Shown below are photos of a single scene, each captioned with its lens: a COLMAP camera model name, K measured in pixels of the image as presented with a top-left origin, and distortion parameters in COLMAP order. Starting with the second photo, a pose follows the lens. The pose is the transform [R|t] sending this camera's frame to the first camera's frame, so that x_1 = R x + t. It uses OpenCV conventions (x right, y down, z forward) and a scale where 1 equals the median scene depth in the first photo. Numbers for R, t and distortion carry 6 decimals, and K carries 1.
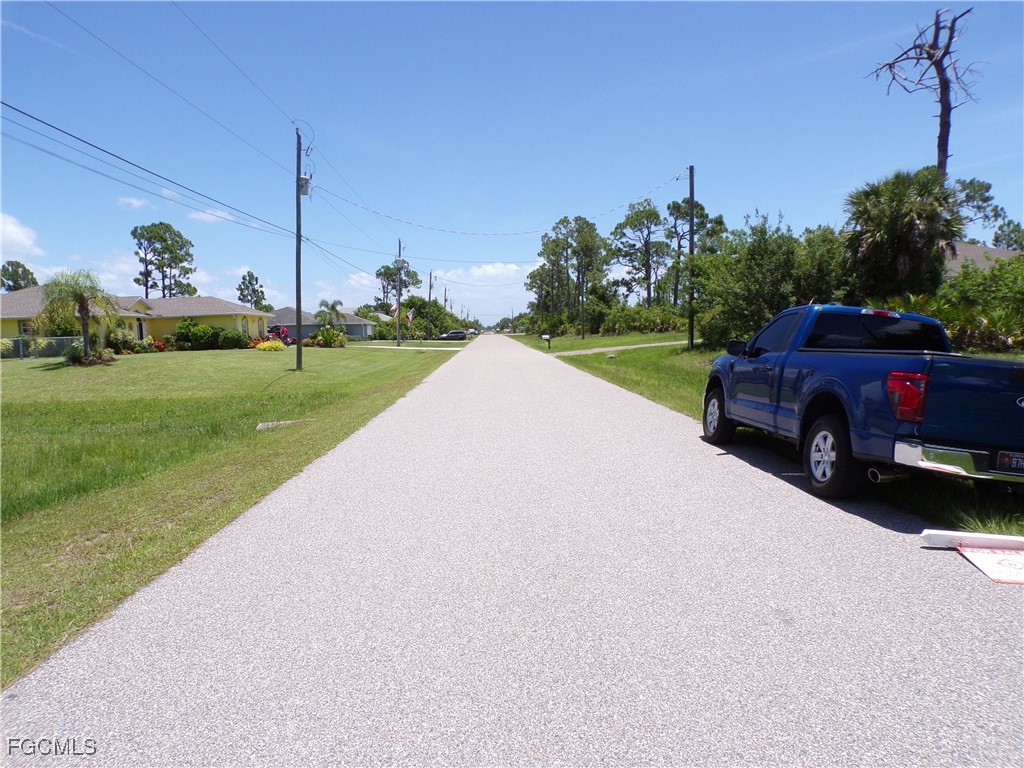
lens RADIAL K [[707.8, 0, 512.0], [0, 707.8, 384.0], [0, 0, 1]] dist [-0.002672, 0.006257]
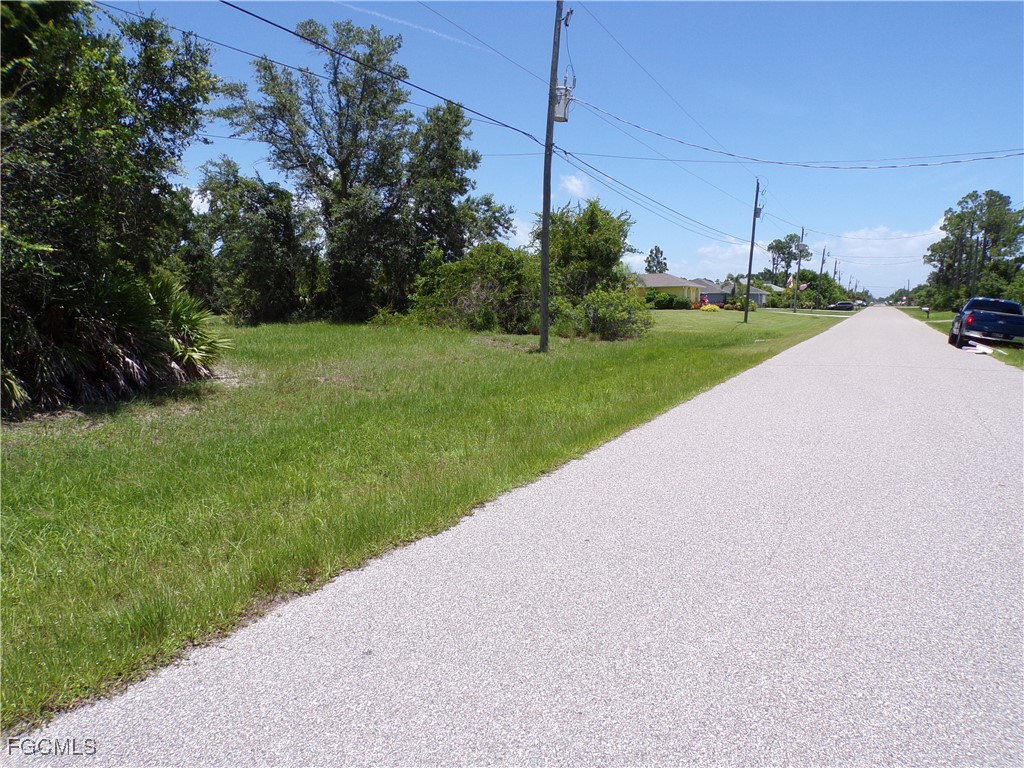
lens RADIAL K [[707.8, 0, 512.0], [0, 707.8, 384.0], [0, 0, 1]] dist [-0.002672, 0.006257]
pose [[0.872319, 0.086590, -0.481208, 0.009288], [-0.064230, 0.995958, 0.062783, 0.013638], [0.484700, -0.023859, 0.874355, -0.181136]]
